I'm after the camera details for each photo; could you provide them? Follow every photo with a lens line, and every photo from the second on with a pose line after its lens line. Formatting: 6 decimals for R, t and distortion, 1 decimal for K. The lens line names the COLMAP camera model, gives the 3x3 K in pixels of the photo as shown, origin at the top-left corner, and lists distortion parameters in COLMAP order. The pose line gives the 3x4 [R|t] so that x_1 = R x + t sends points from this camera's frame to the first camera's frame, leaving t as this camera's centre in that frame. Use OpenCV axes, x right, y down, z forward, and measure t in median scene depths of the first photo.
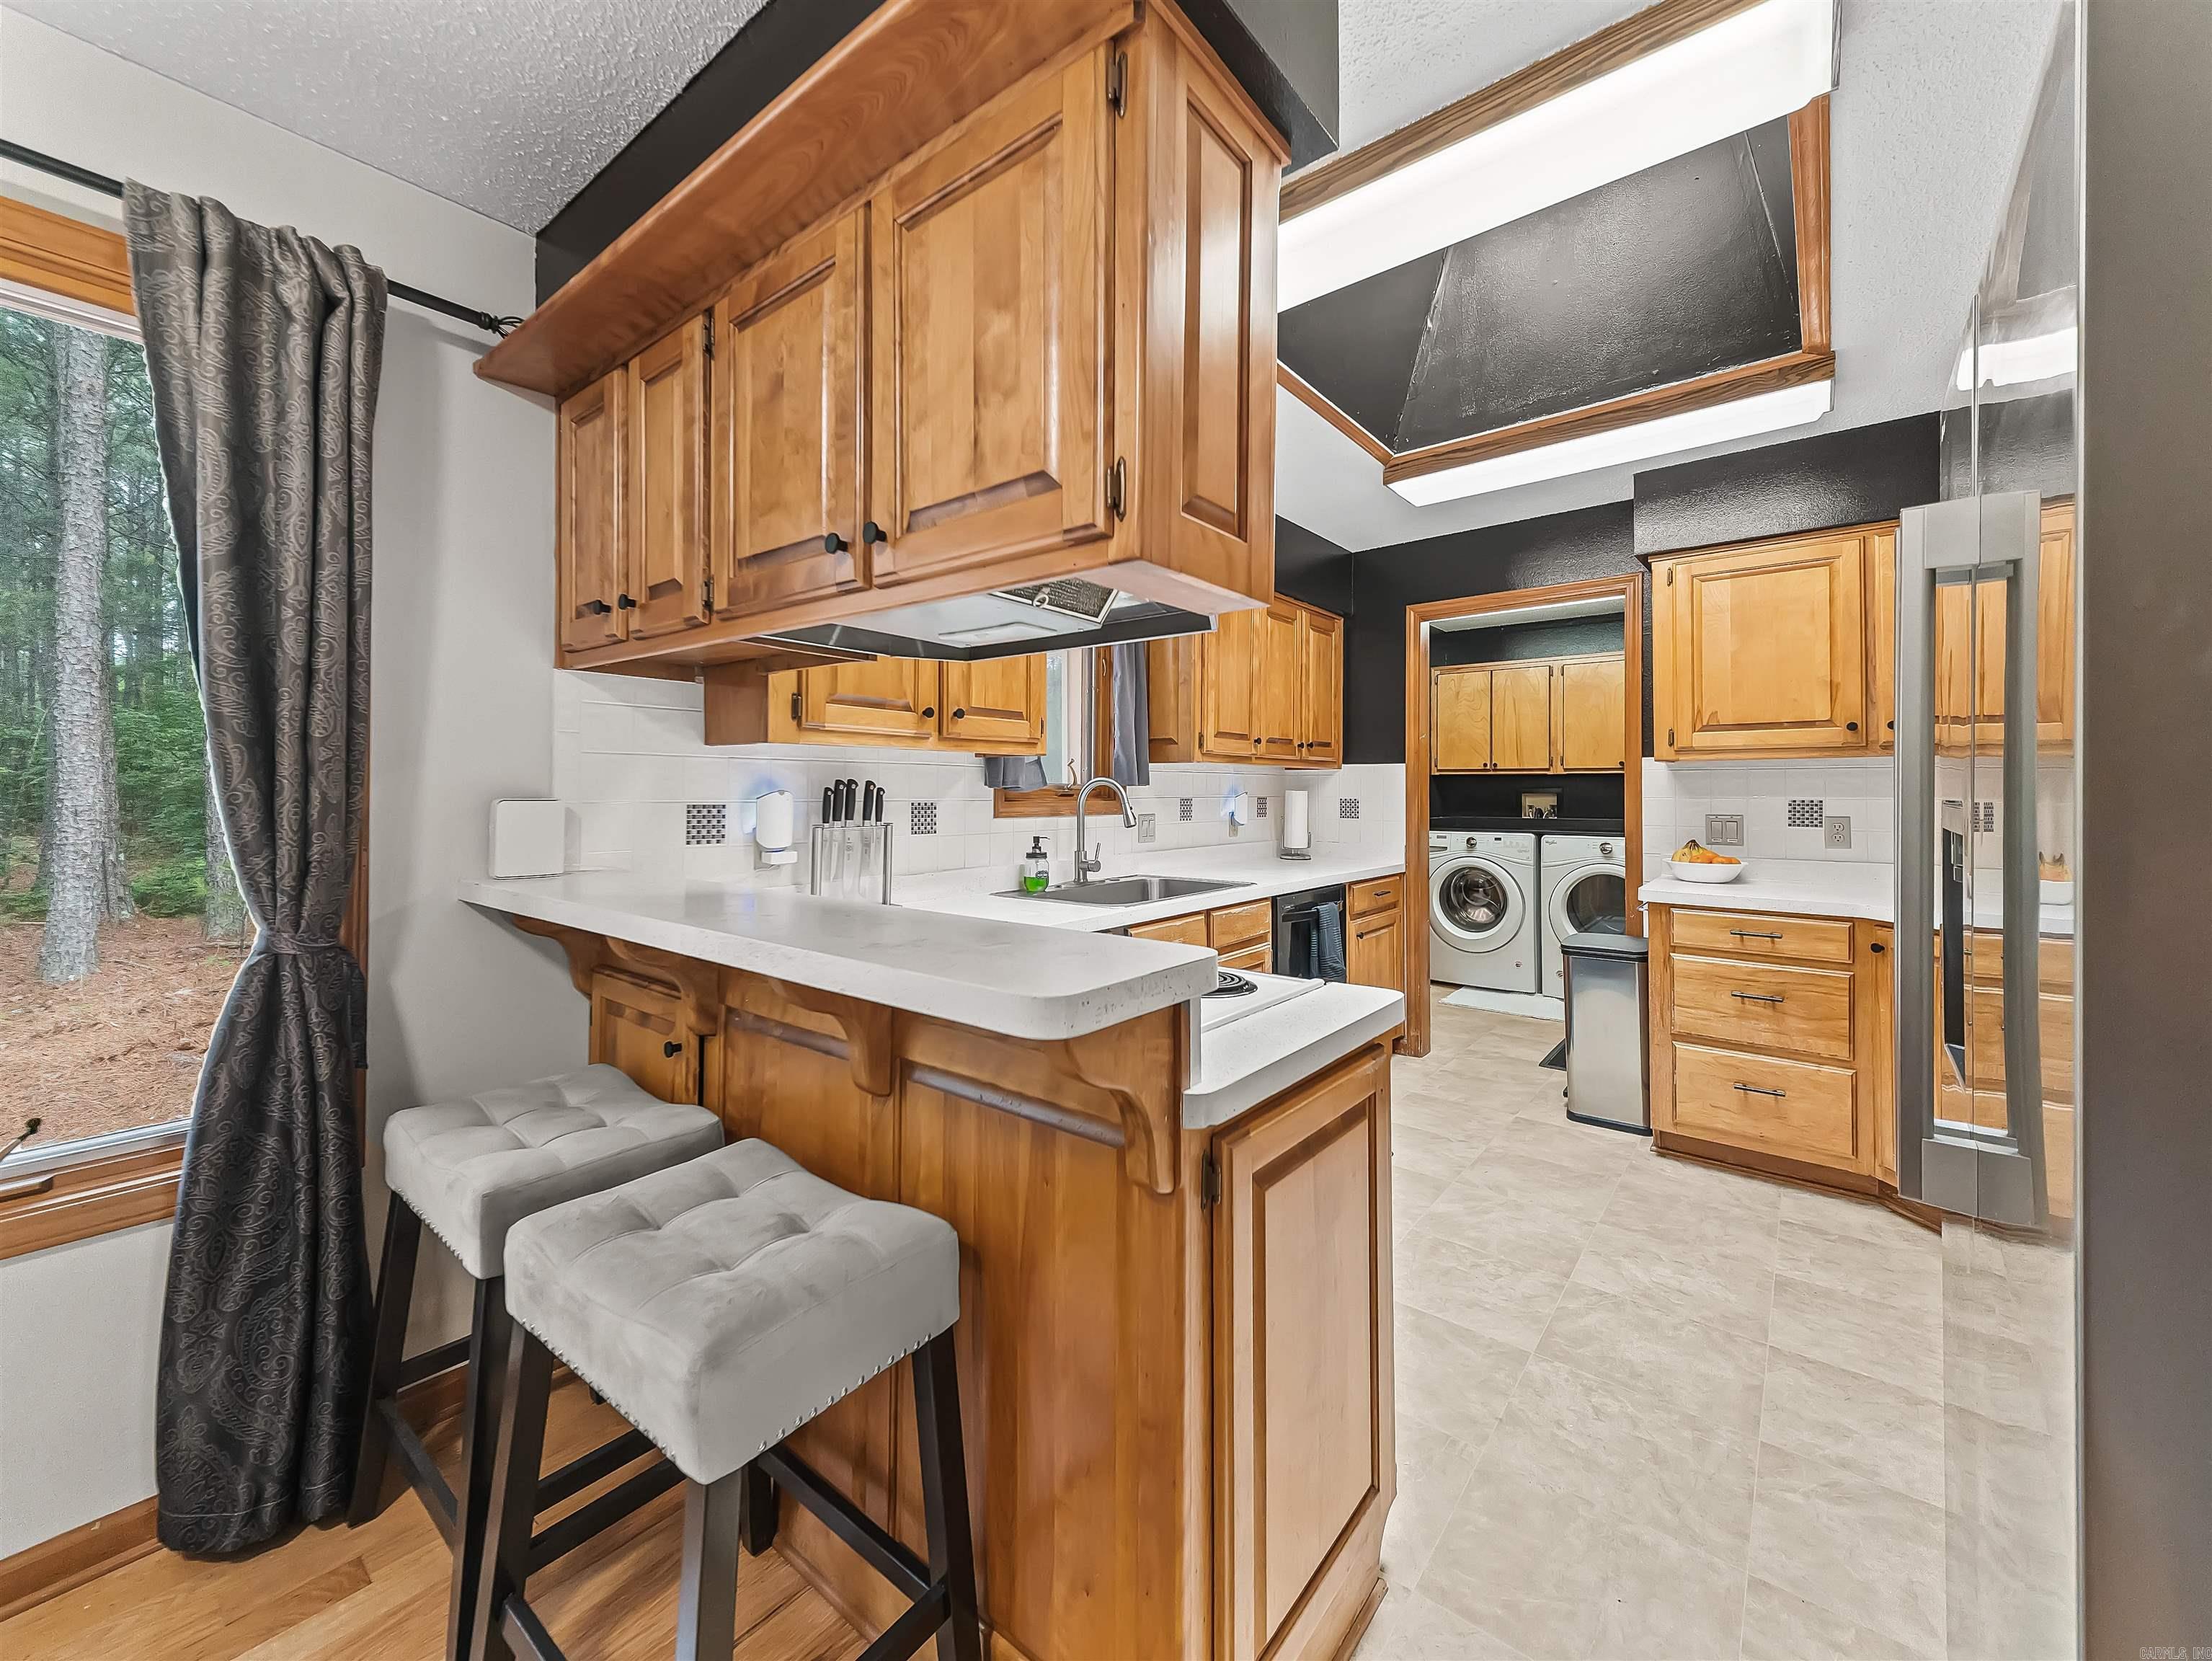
lens RADIAL K [[873.3, 0, 1110.4], [0, 873.3, 780.9], [0, 0, 1]] dist [0.024813, -0.005273]
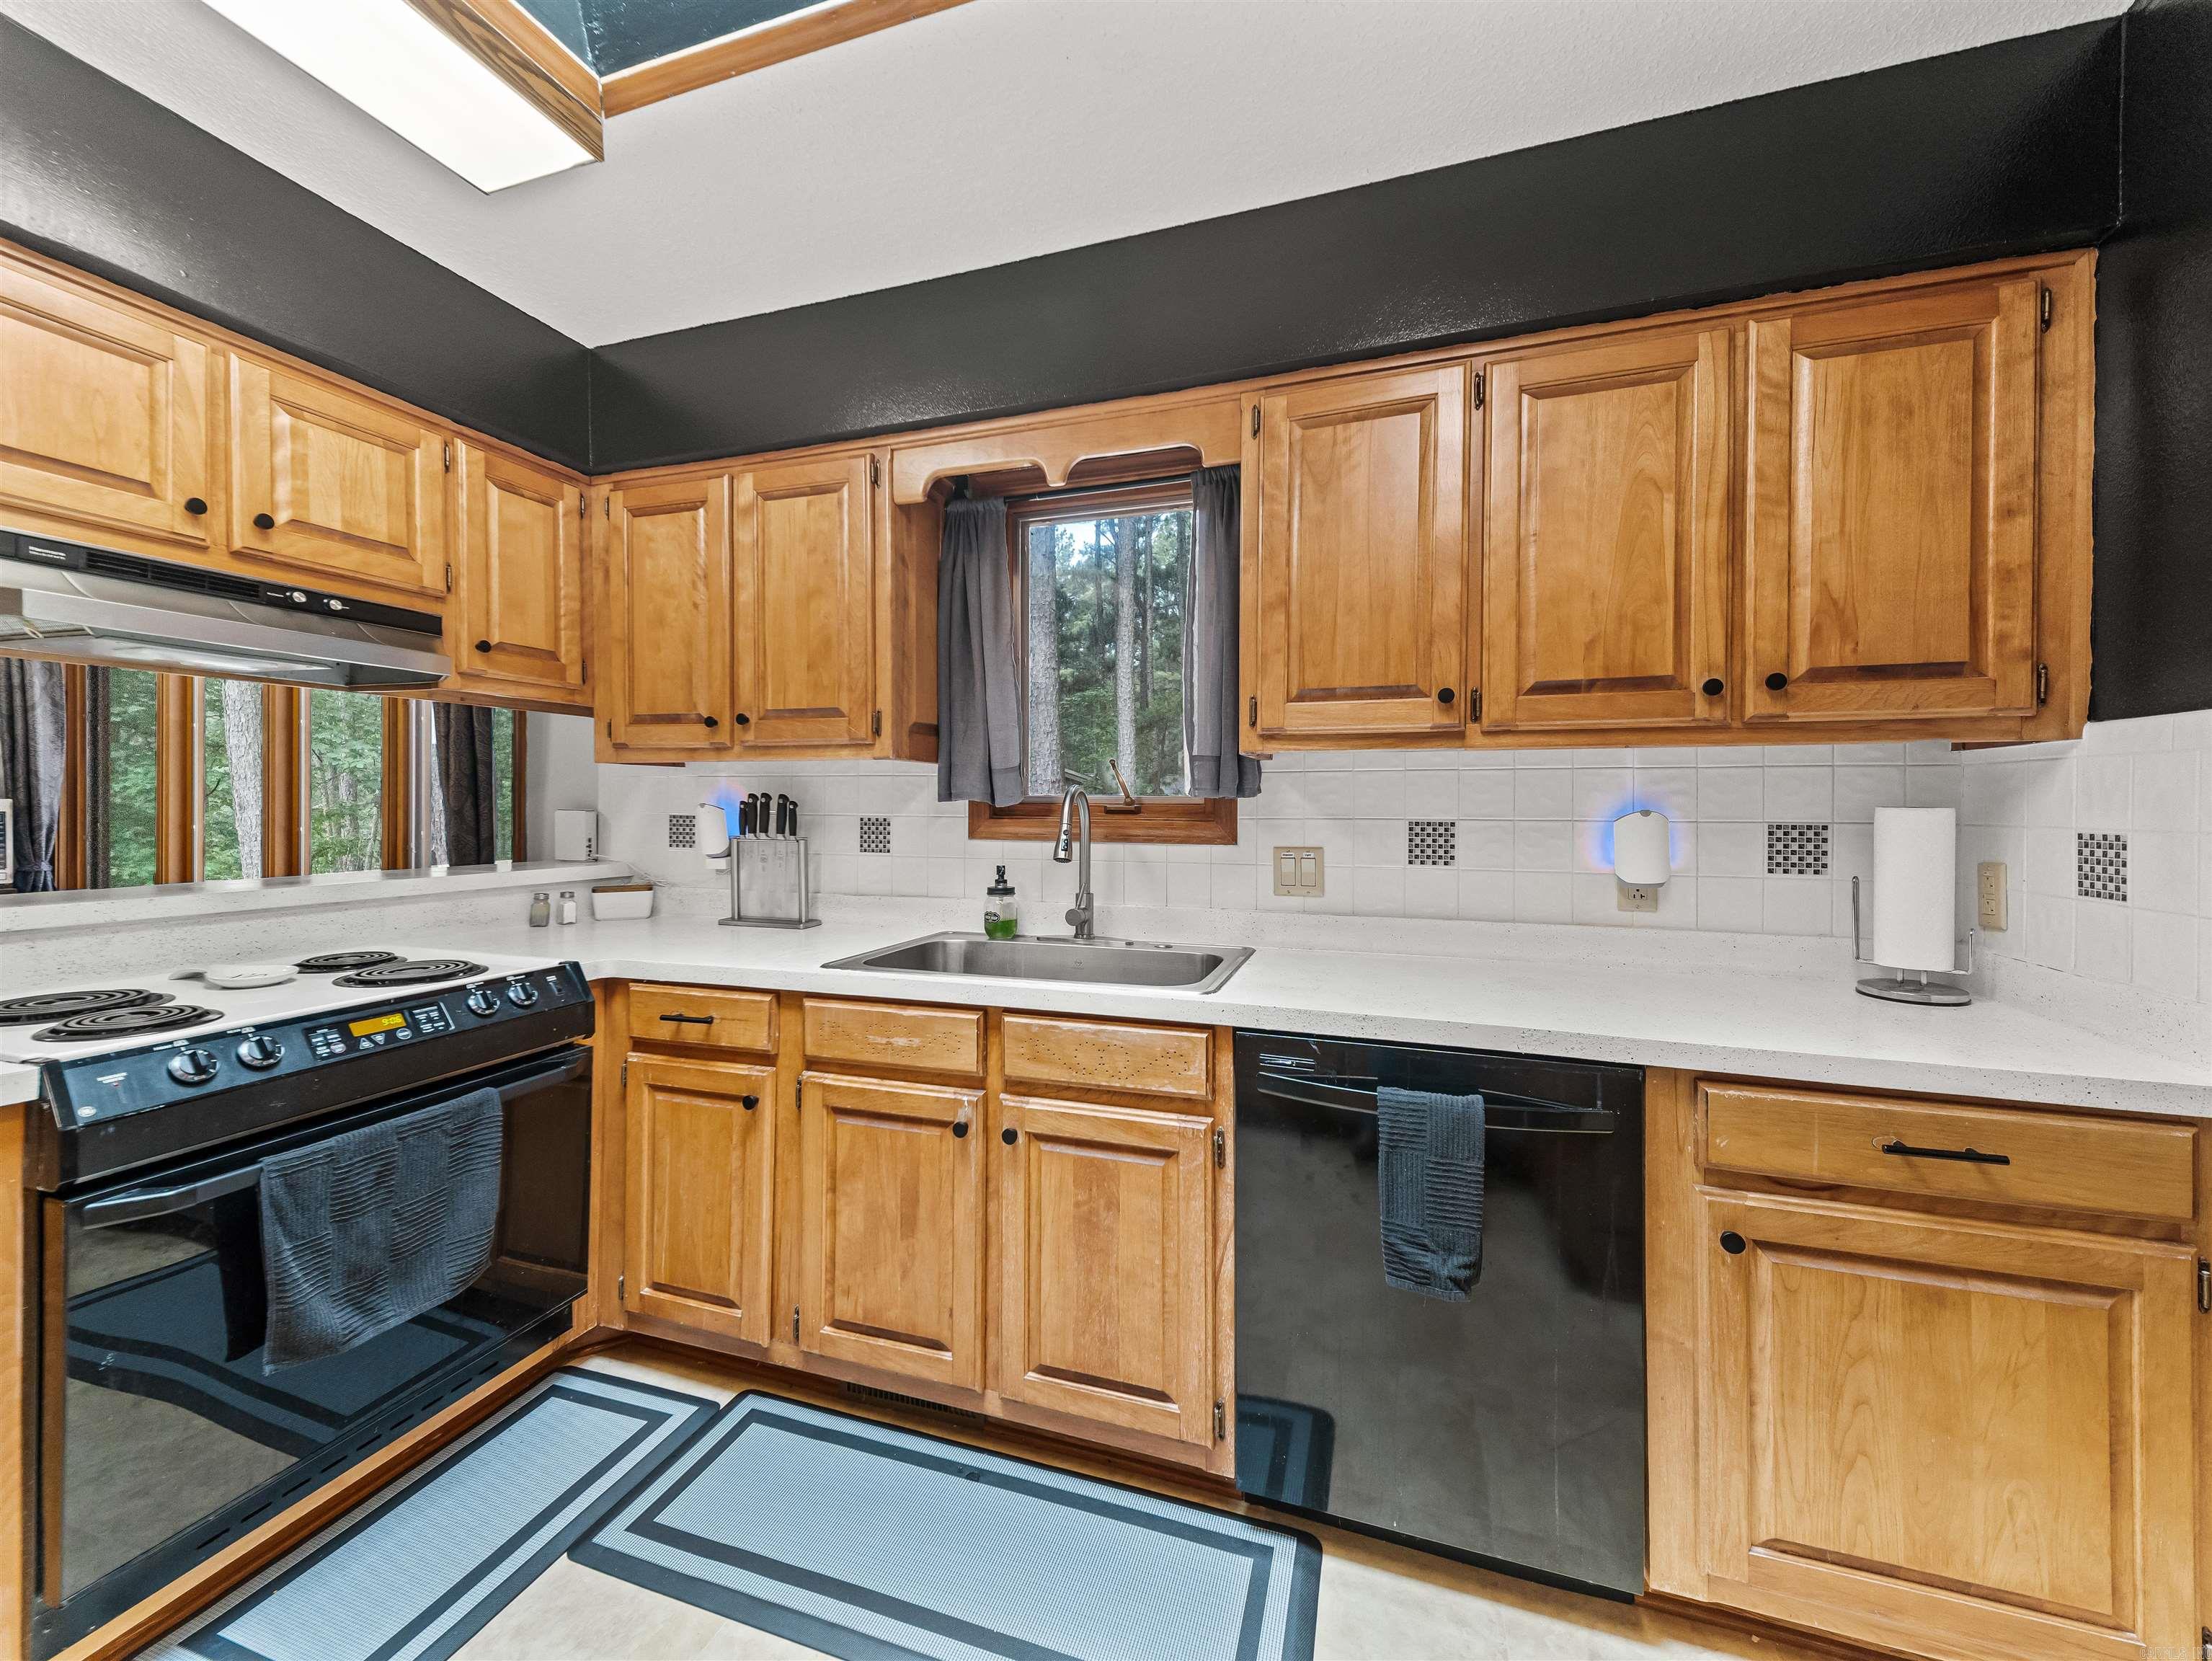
lens RADIAL K [[856.5, 0, 1102.6], [0, 856.5, 812.0], [0, 0, 1]] dist [0.028175, -0.012955]
pose [[0.348856, 0.003081, -0.937171, 0.915765], [0.005578, 0.999970, 0.005364, 0.019671], [0.937160, -0.007099, 0.348829, 1.193418]]
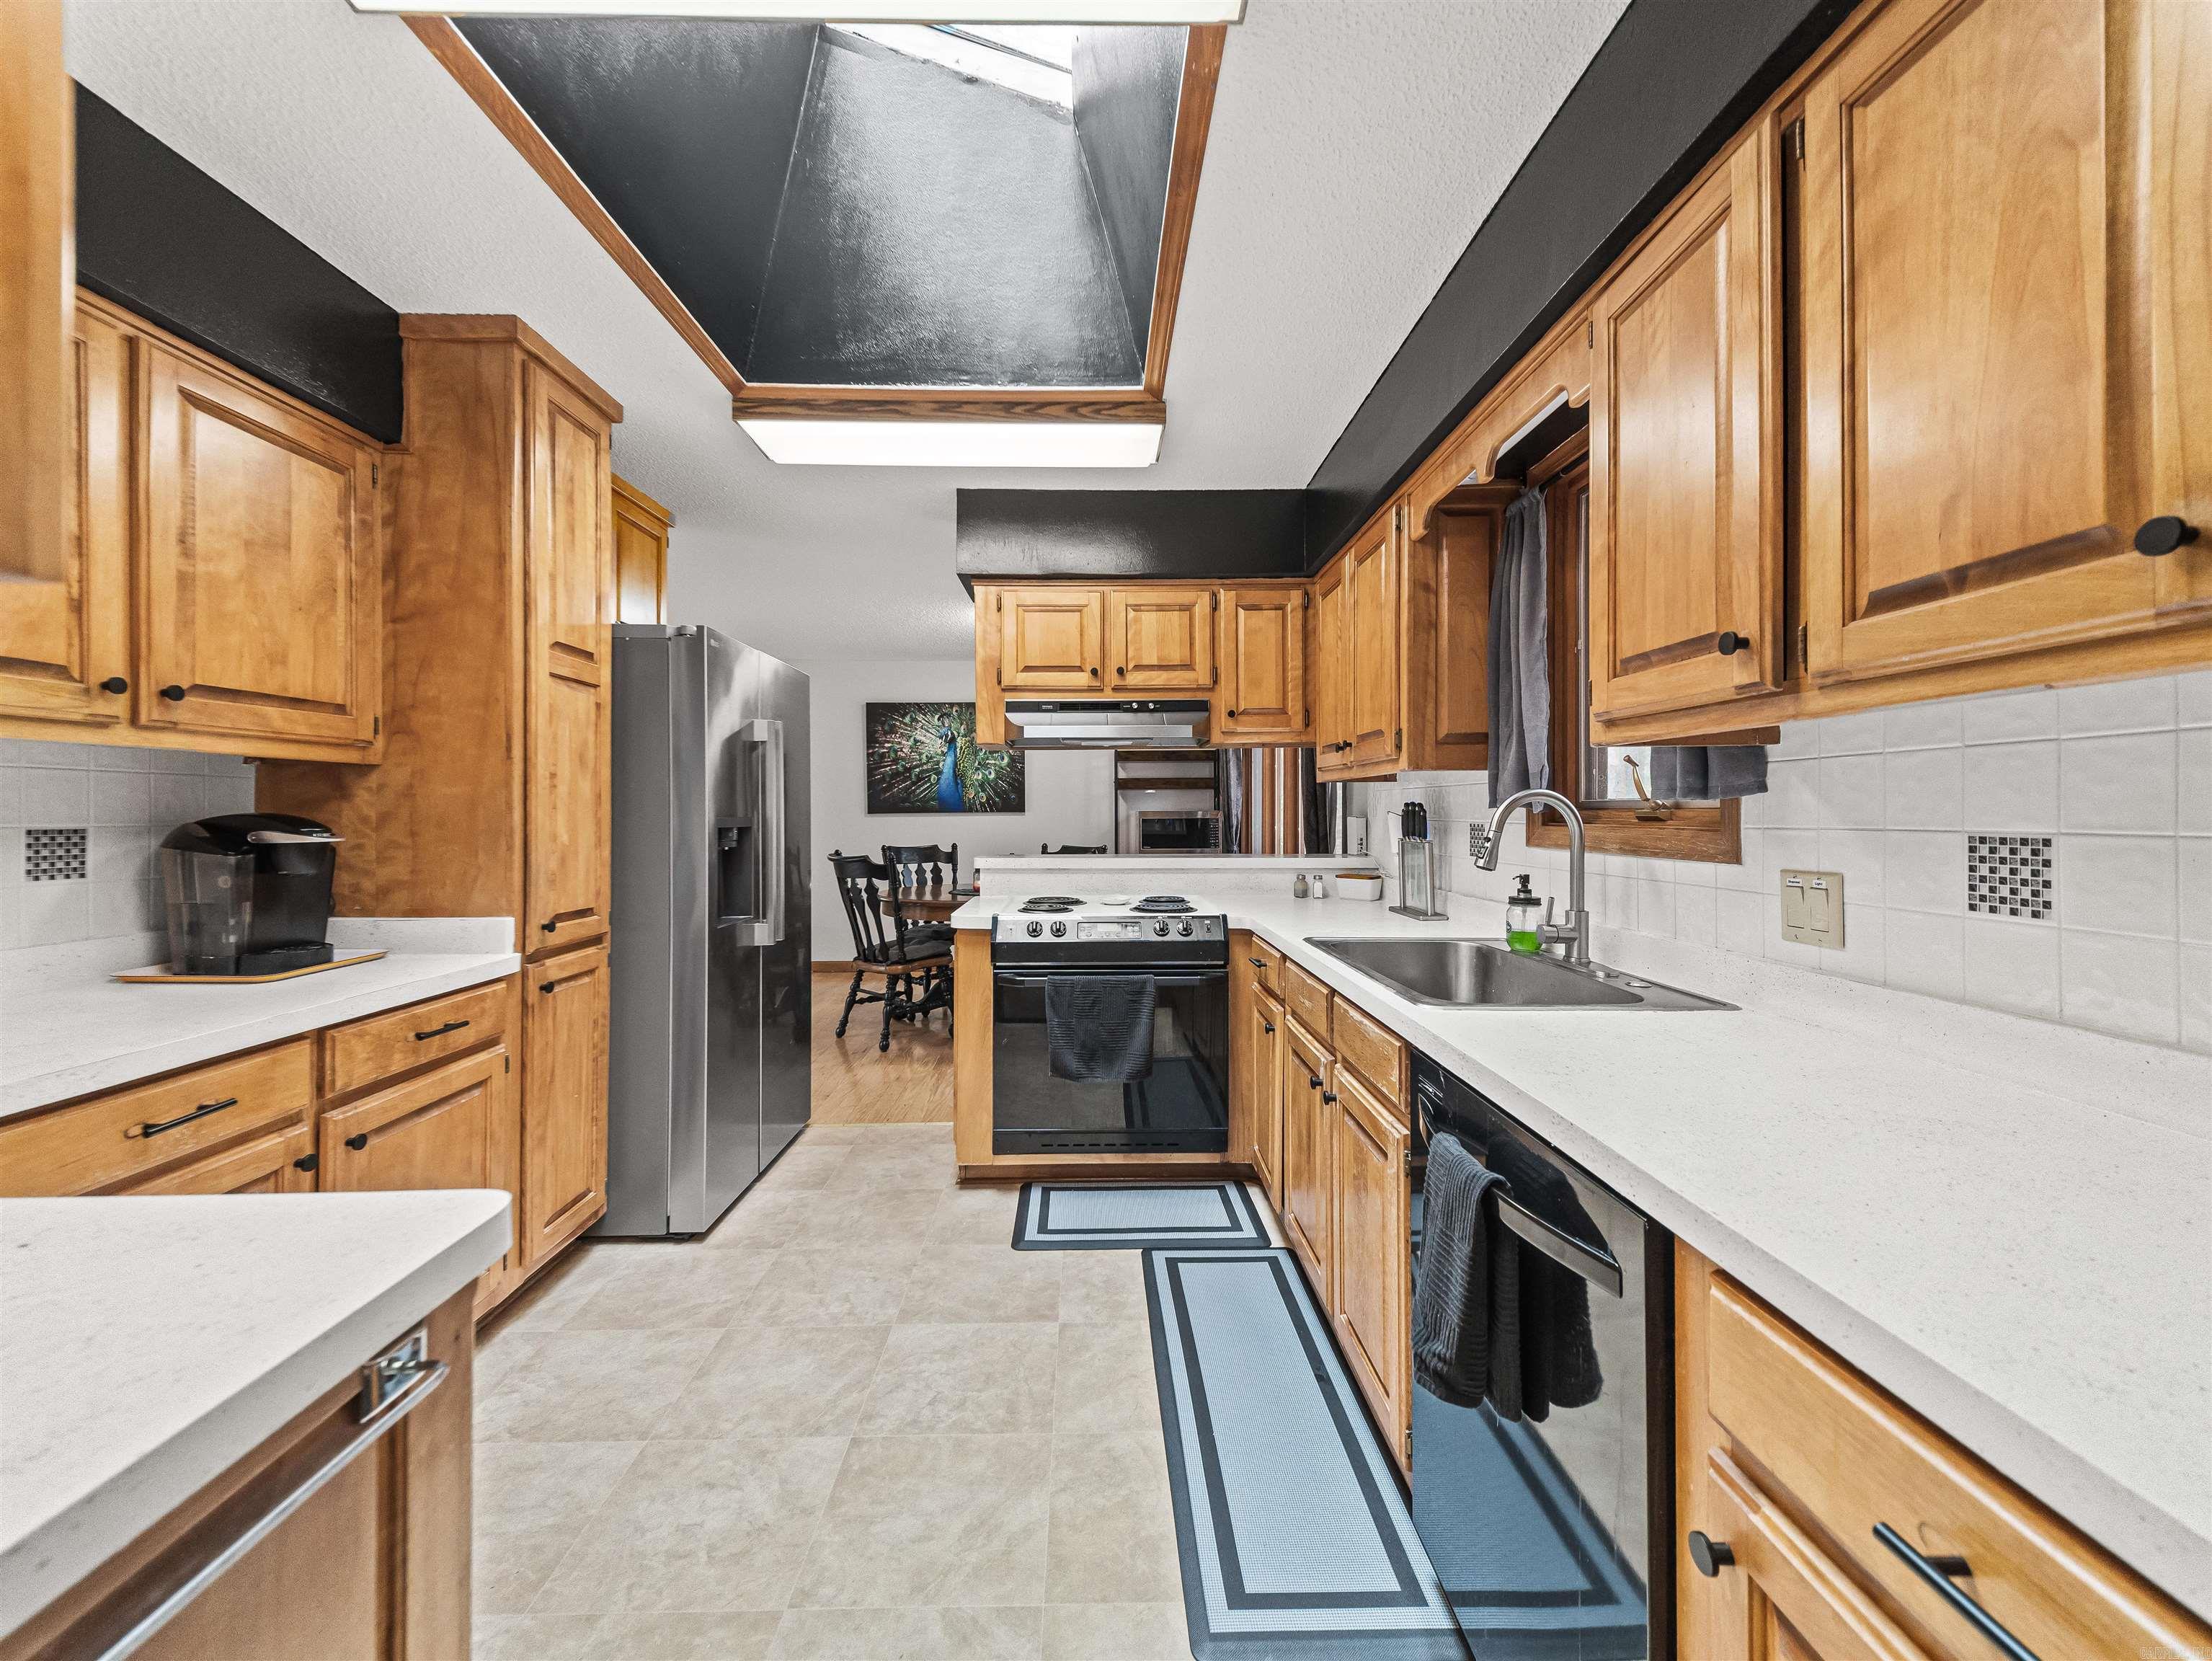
lens RADIAL K [[856.5, 0, 1102.6], [0, 856.5, 812.0], [0, 0, 1]] dist [0.028175, -0.012955]
pose [[-0.769304, -0.002705, -0.638877, 0.916615], [0.004868, 0.999937, -0.010095, 0.024912], [0.638865, -0.010876, -0.769242, 1.898207]]
